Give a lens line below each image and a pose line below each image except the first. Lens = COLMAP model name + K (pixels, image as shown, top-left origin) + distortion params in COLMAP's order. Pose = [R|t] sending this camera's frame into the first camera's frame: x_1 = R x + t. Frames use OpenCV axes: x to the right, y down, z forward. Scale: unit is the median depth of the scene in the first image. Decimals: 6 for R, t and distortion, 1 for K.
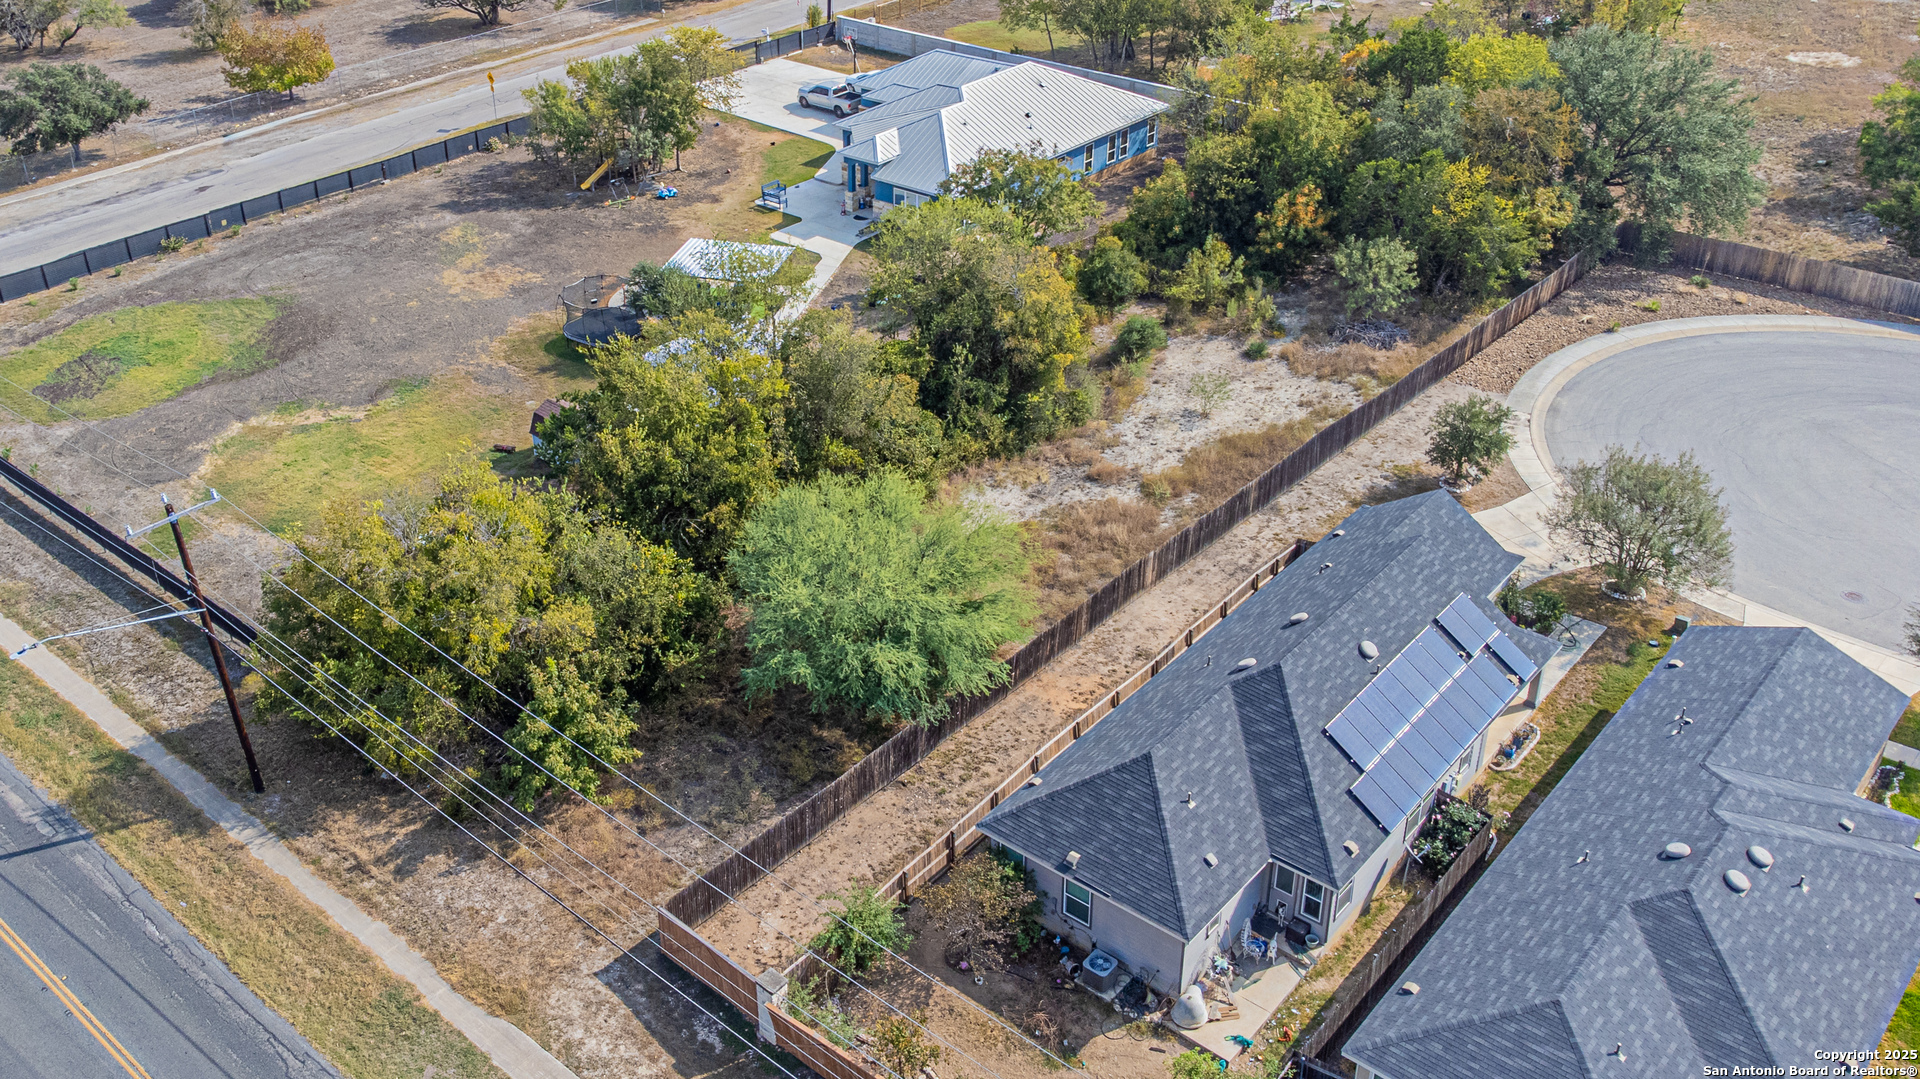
lens RADIAL K [[1691.0, 0, 785.7], [0, 1691.0, 455.7], [0, 0, 1]] dist [0.042889, -0.006514]
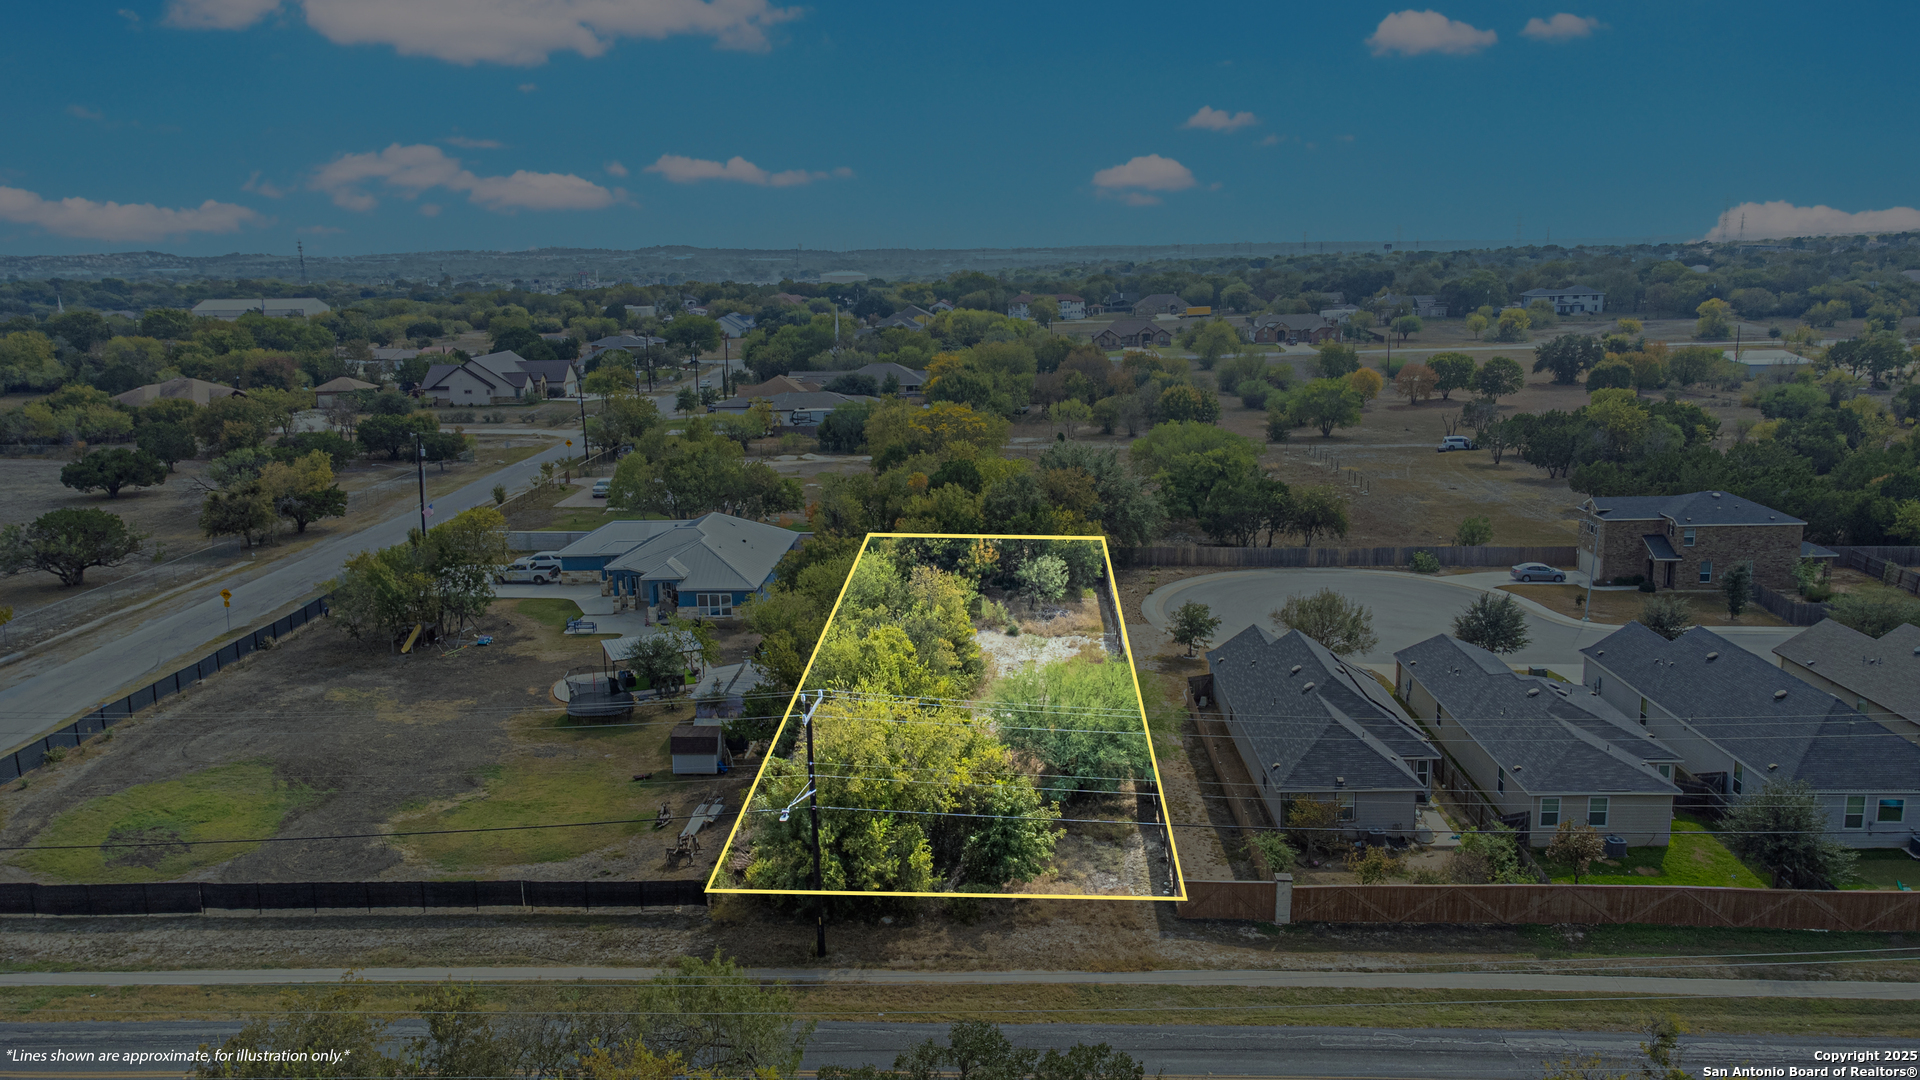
lens RADIAL K [[1457.4, 0, 960.0], [0, 1457.4, 540.0], [0, 0, 1]] dist [0.025800, 0.058082]
pose [[0.744064, -0.108006, 0.659320, -0.816274], [0.308581, 0.930836, -0.195759, 0.138177], [-0.592576, 0.349111, 0.725931, 0.047527]]
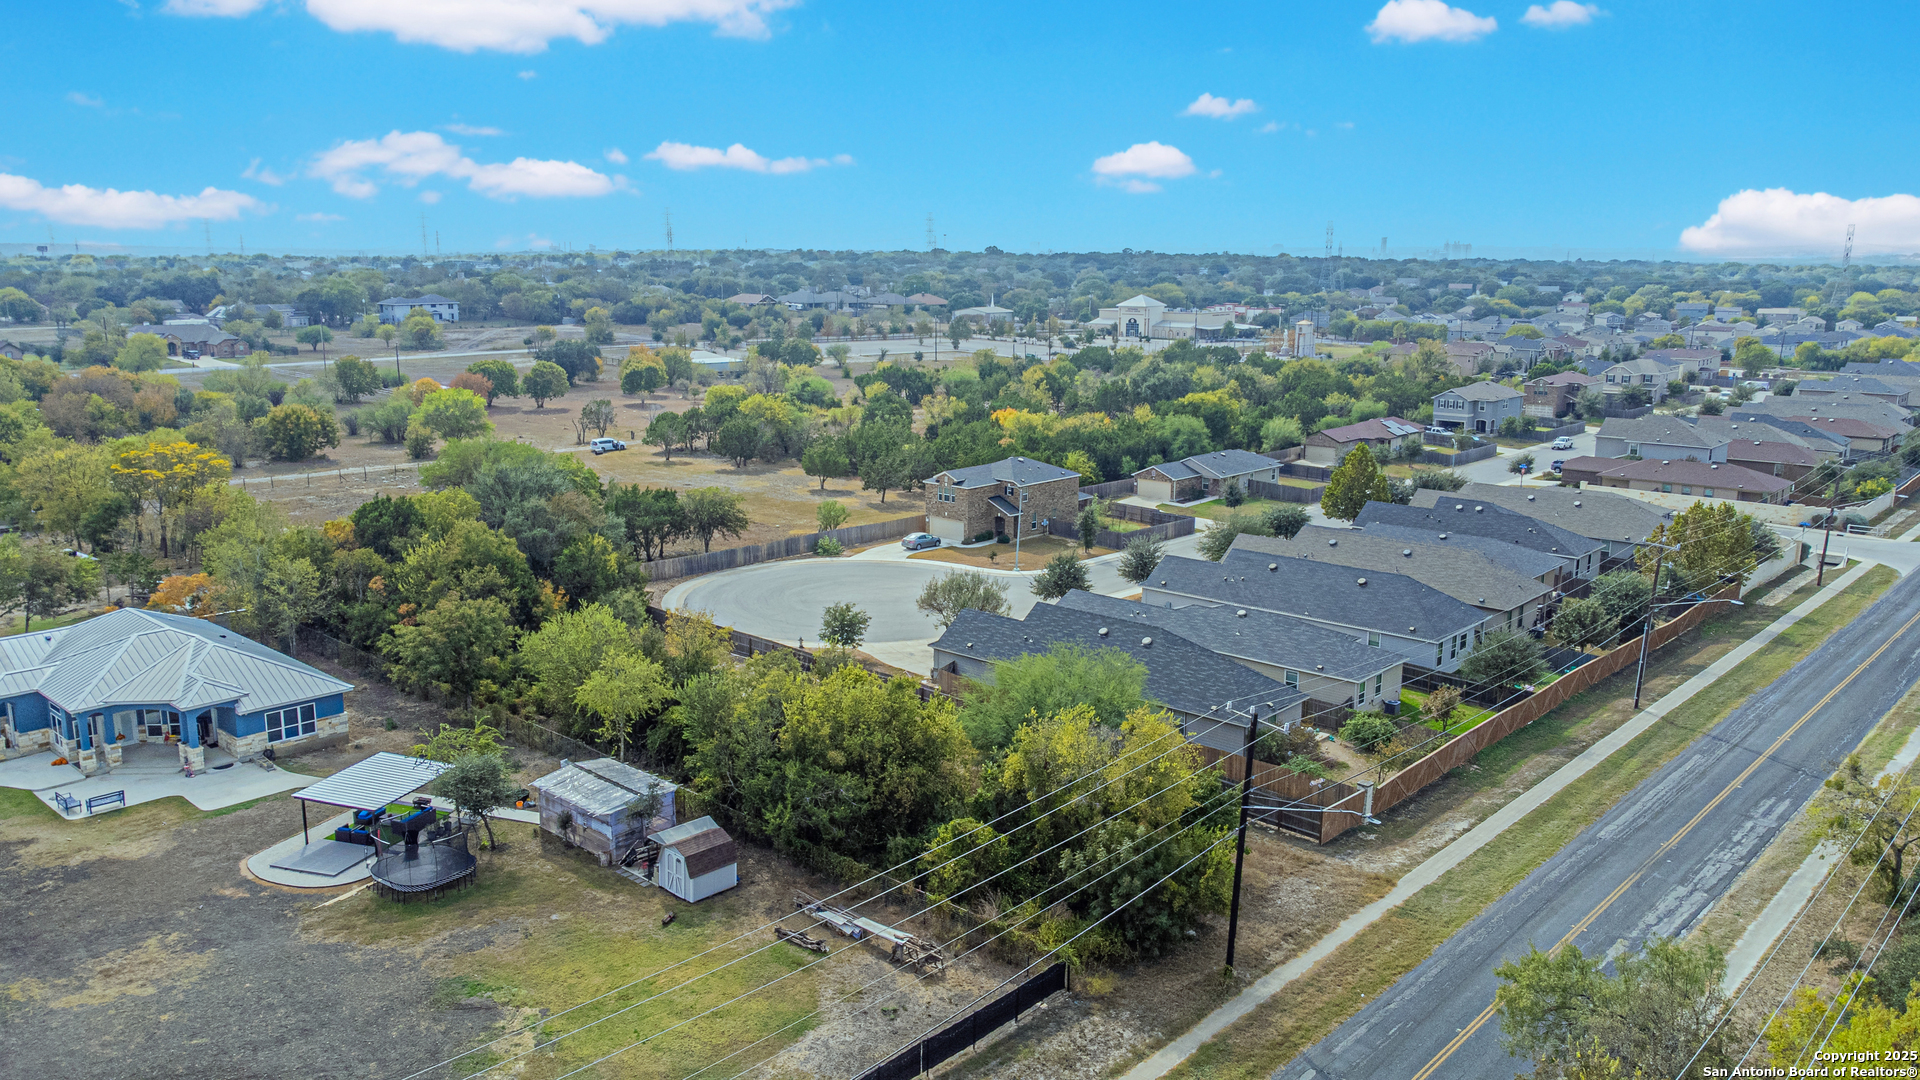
lens RADIAL K [[1438.6, 0, 960.0], [0, 1438.6, 540.0], [0, 0, 1]] dist [0.013783, 0.081664]
pose [[-0.028396, -0.161068, 0.986535, -1.125880], [0.471164, 0.868263, 0.155320, -0.284521], [-0.881589, 0.469230, 0.051234, 0.870077]]
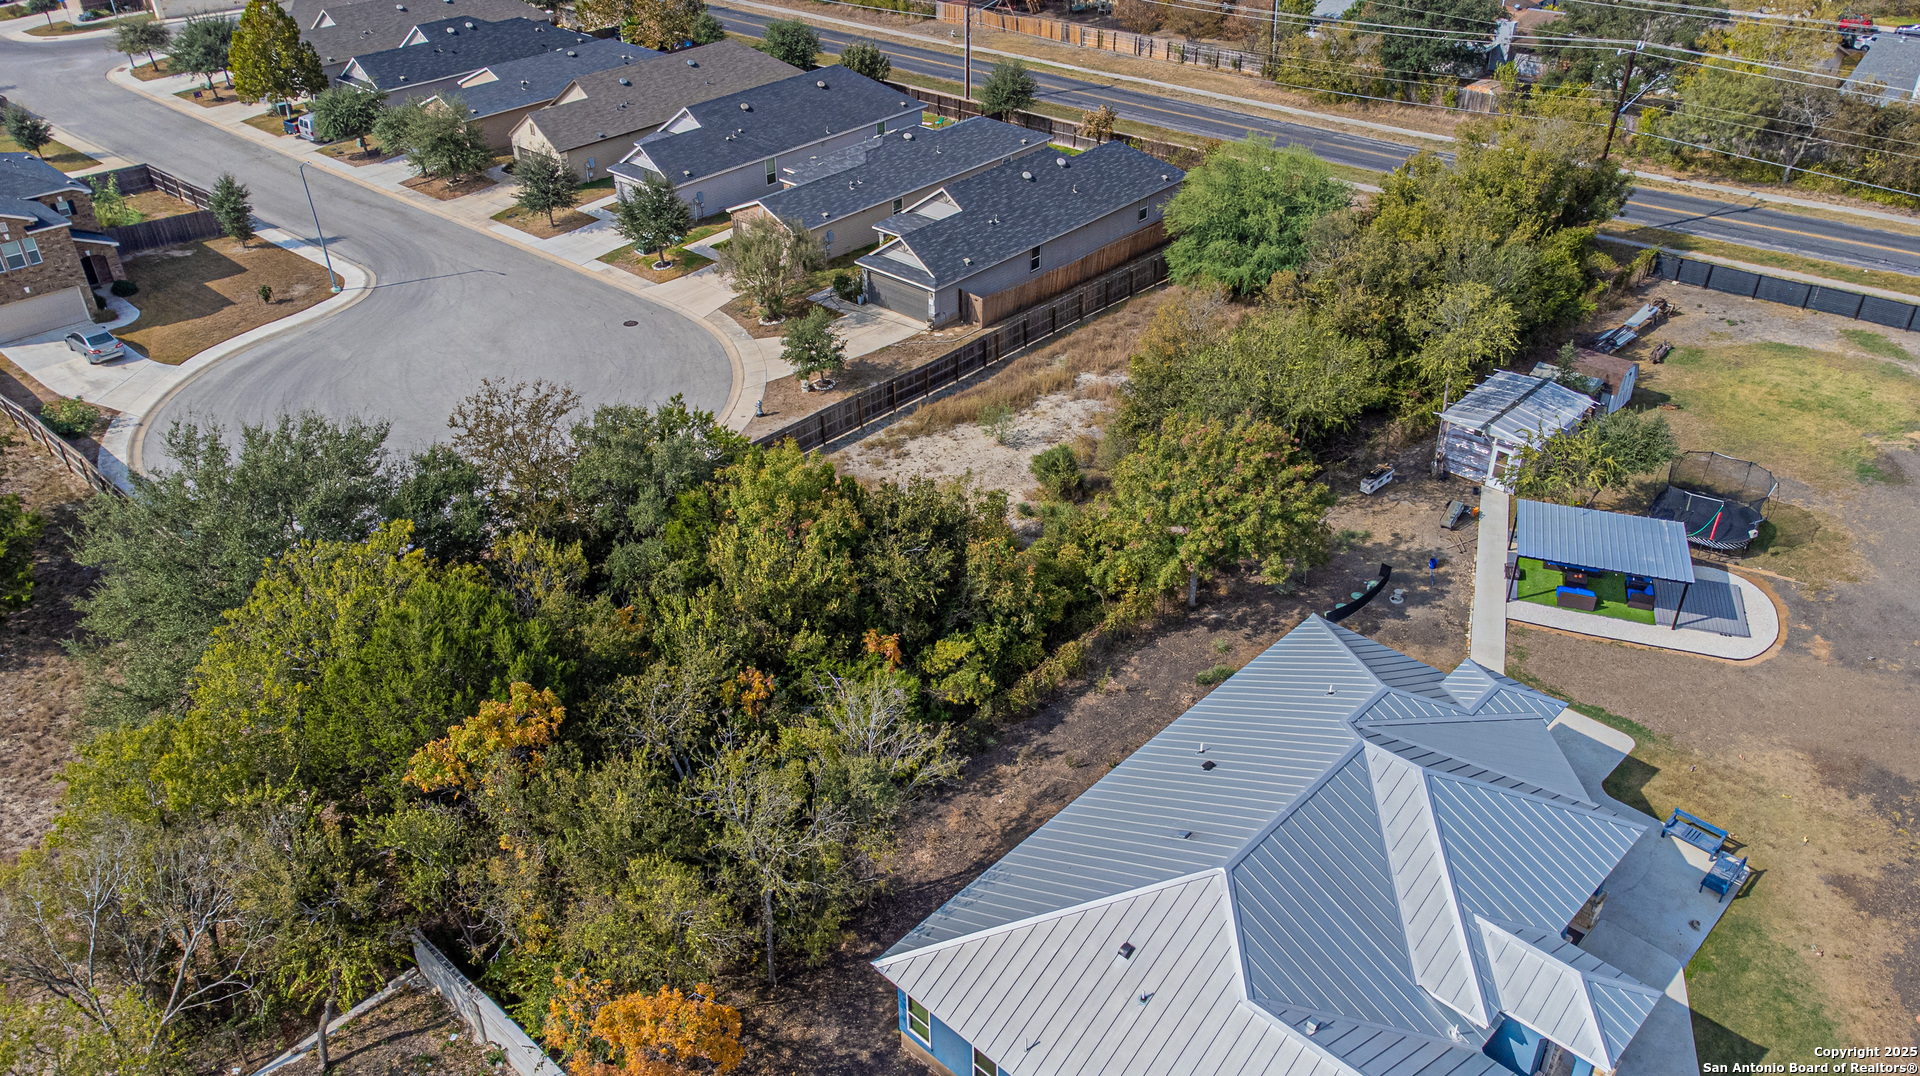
lens RADIAL K [[1438.6, 0, 960.0], [0, 1438.6, 538.0], [0, 0, 1]] dist [0.013783, 0.081664]
pose [[-0.998338, 0.056663, 0.010470, 0.328891], [0.036611, 0.483437, 0.874613, -0.941930], [0.044497, 0.873543, -0.484708, 1.814693]]
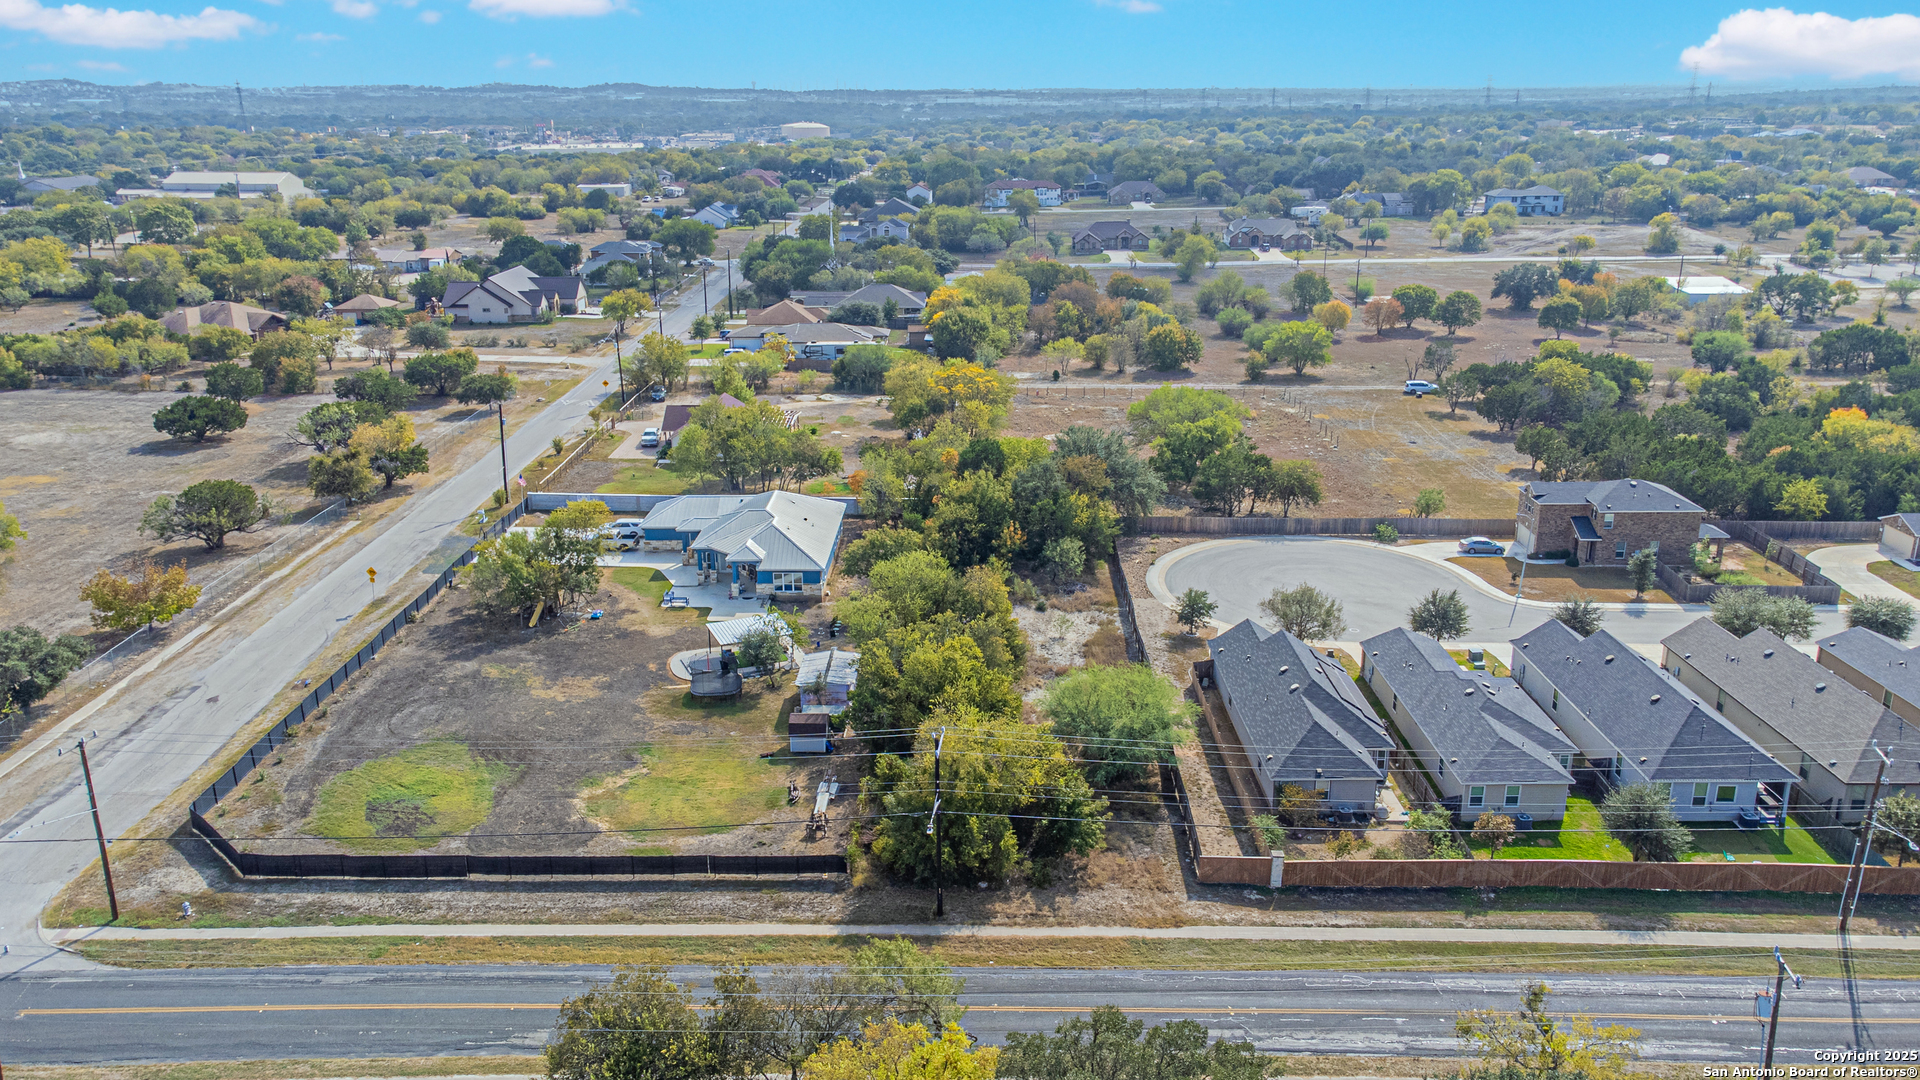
lens RADIAL K [[1464.1, 0, 960.0], [0, 1464.1, 540.0], [0, 0, 1]] dist [0.046749, 0.001624]
pose [[0.725109, -0.170889, 0.667093, -1.087066], [0.306697, 0.947480, -0.090653, -0.017575], [-0.616566, 0.270329, 0.739438, -0.179517]]
